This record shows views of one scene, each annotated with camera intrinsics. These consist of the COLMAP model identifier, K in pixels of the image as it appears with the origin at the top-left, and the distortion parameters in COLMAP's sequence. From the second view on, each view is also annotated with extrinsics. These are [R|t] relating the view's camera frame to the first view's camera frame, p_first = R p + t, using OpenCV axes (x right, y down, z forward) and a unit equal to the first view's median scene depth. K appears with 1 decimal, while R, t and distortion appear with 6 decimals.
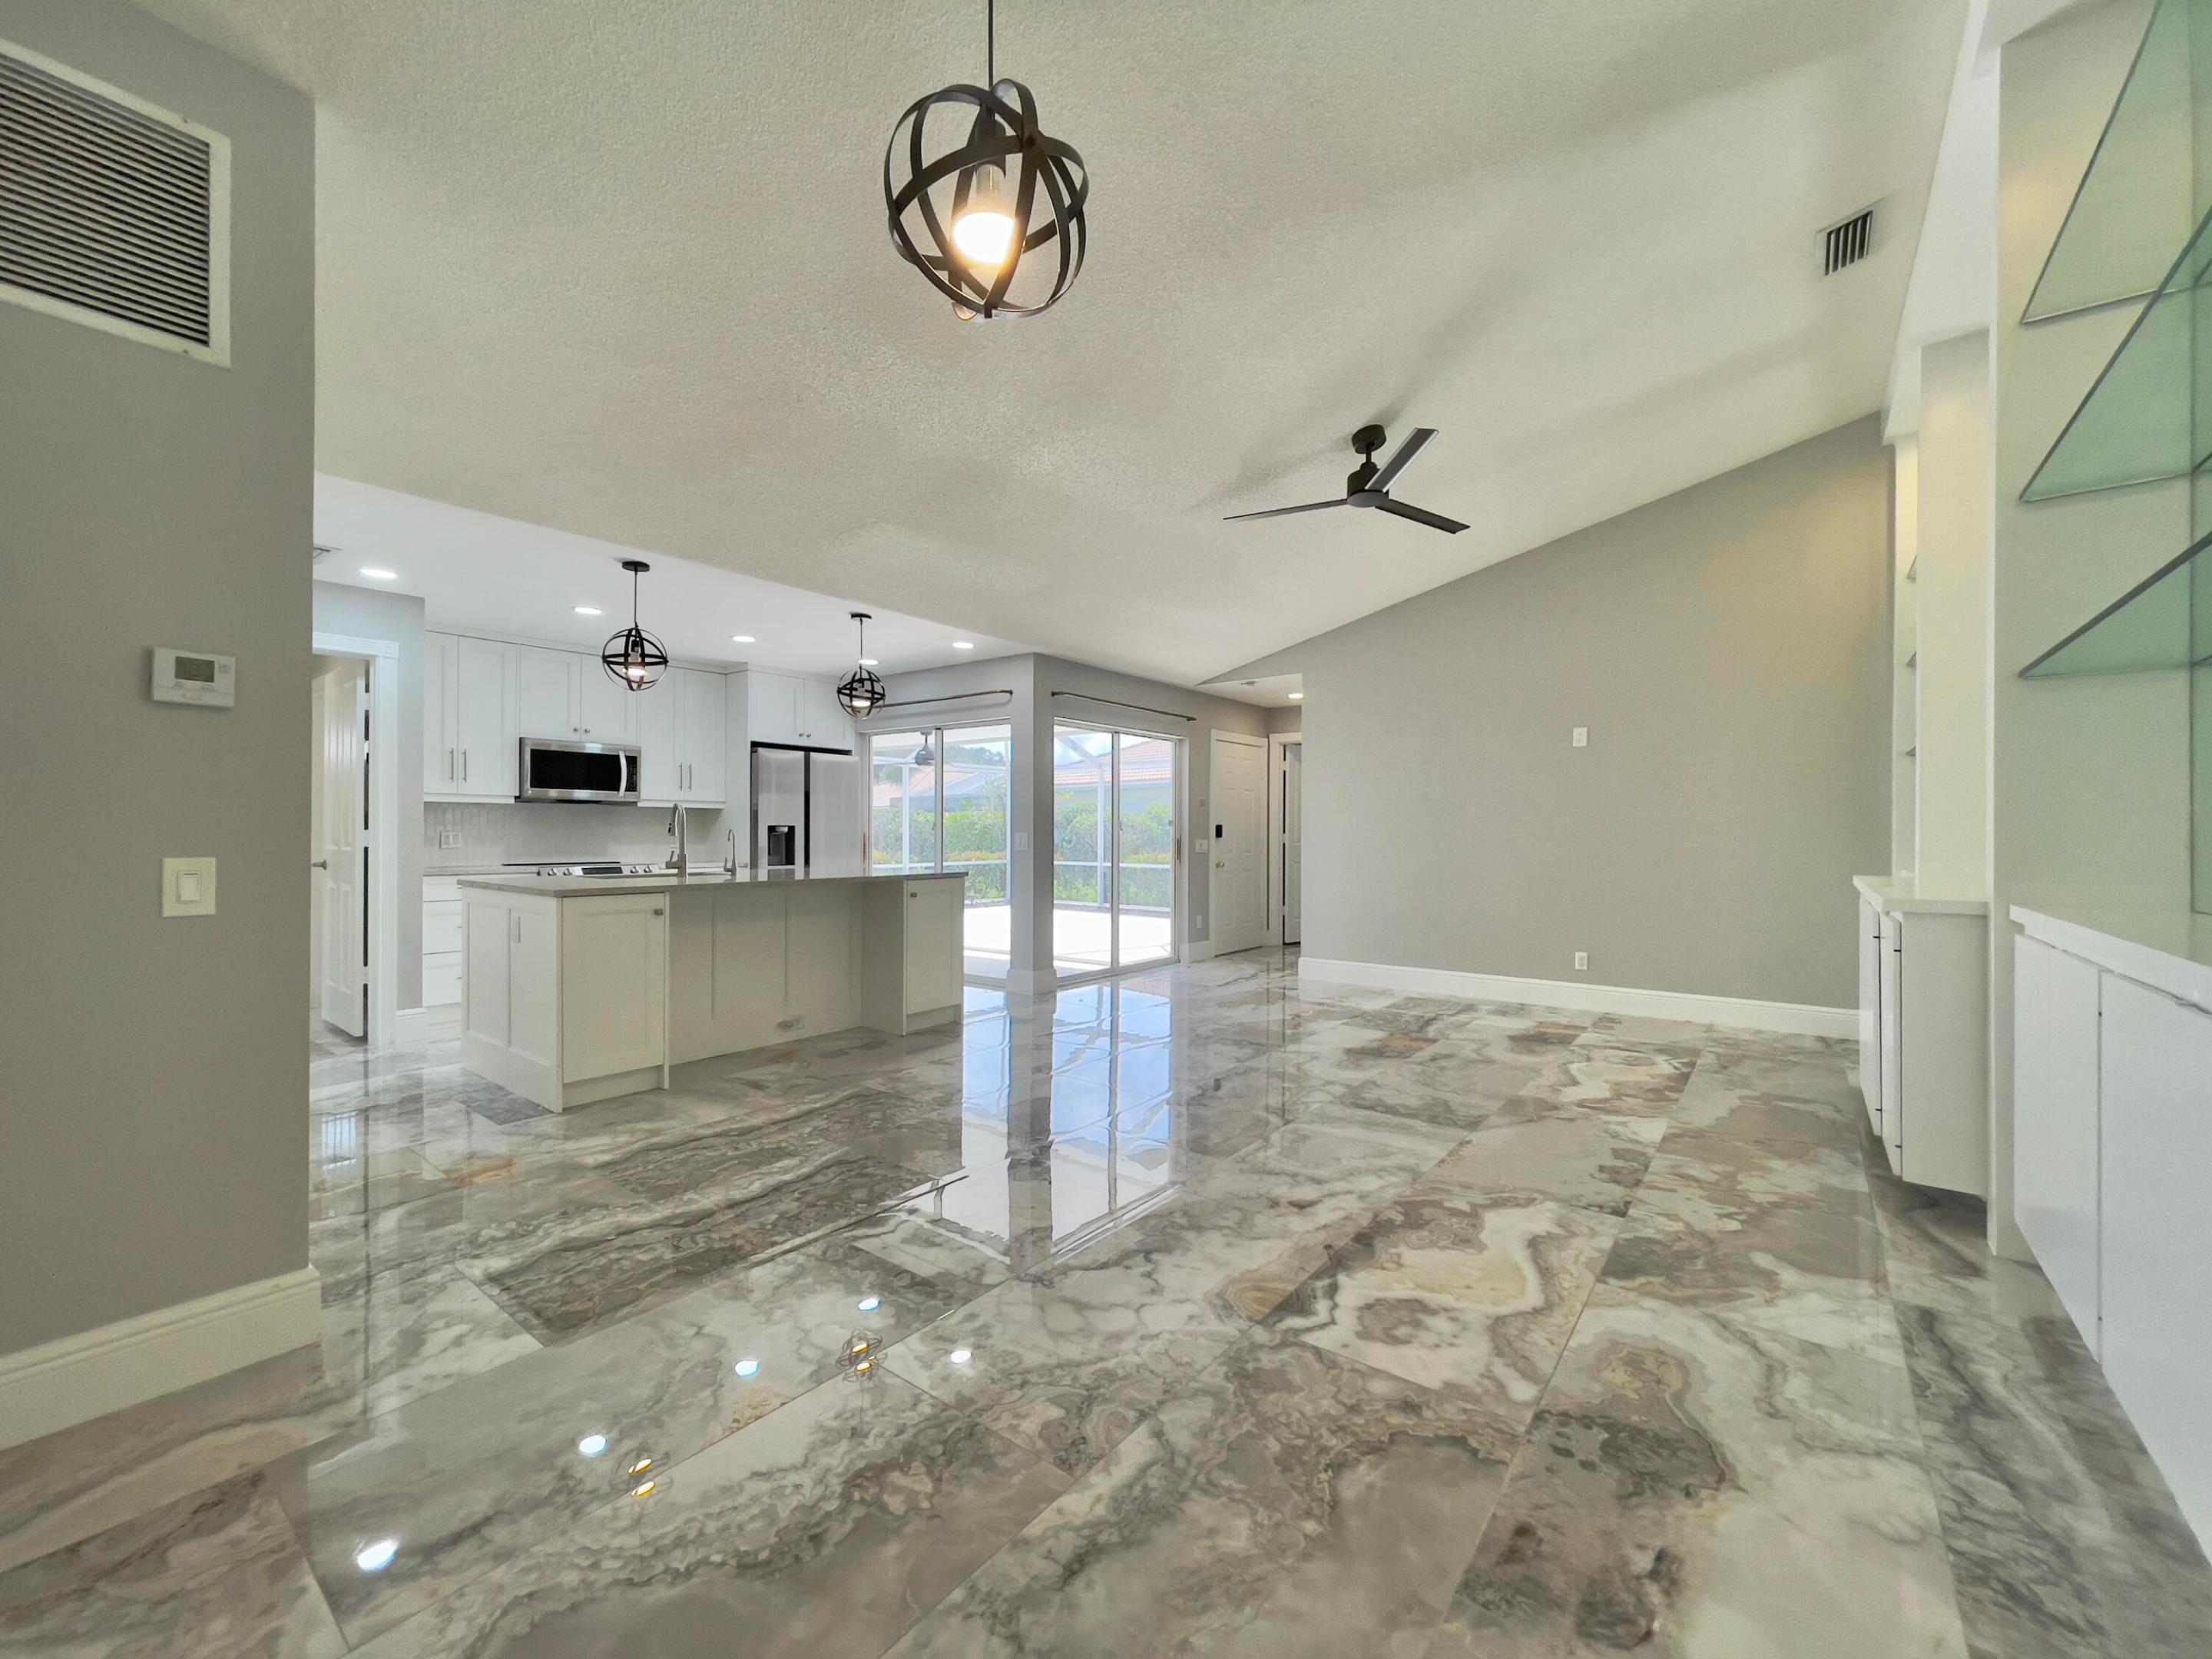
lens RADIAL K [[896.1, 0, 1114.1], [0, 896.1, 824.7], [0, 0, 1]] dist [-0.008771, 0.006453]
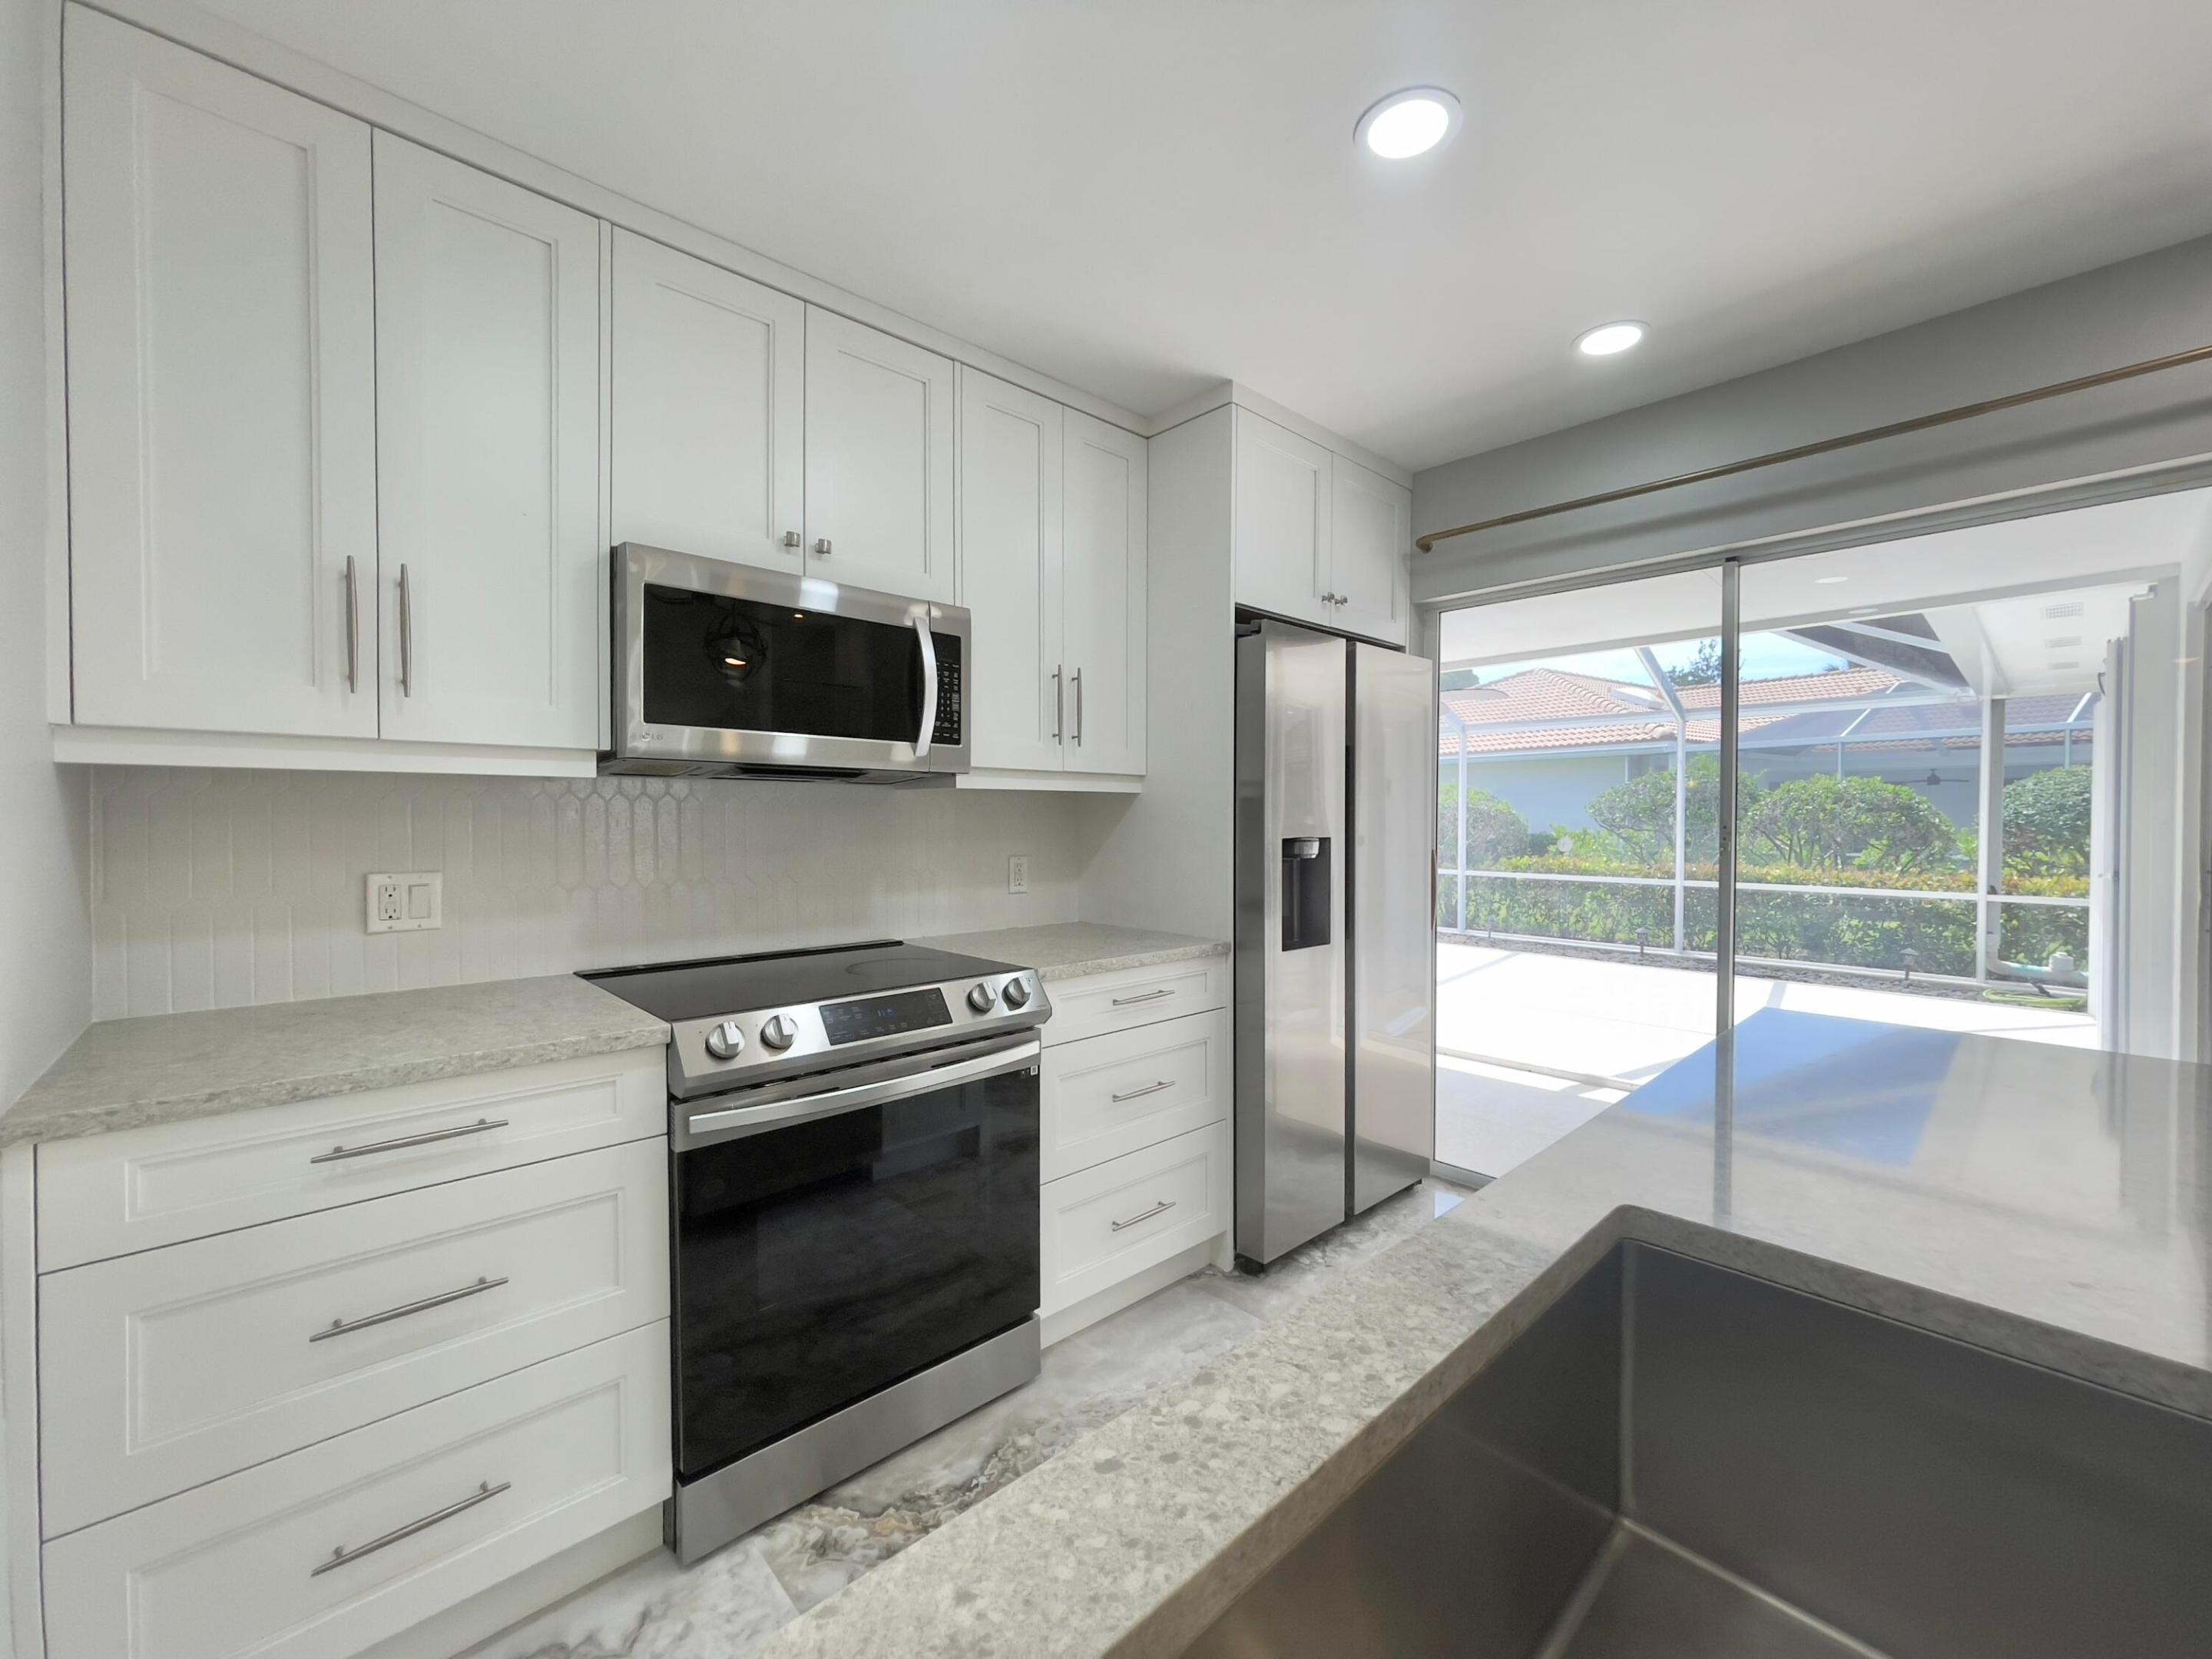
lens RADIAL K [[896.1, 0, 1098.6], [0, 896.1, 832.9], [0, 0, 1]] dist [-0.008771, 0.006453]
pose [[0.984025, 0.001277, -0.178028, -1.055499], [0.002947, 0.999720, 0.023460, -0.026740], [0.178008, -0.023610, 0.983746, 1.707547]]
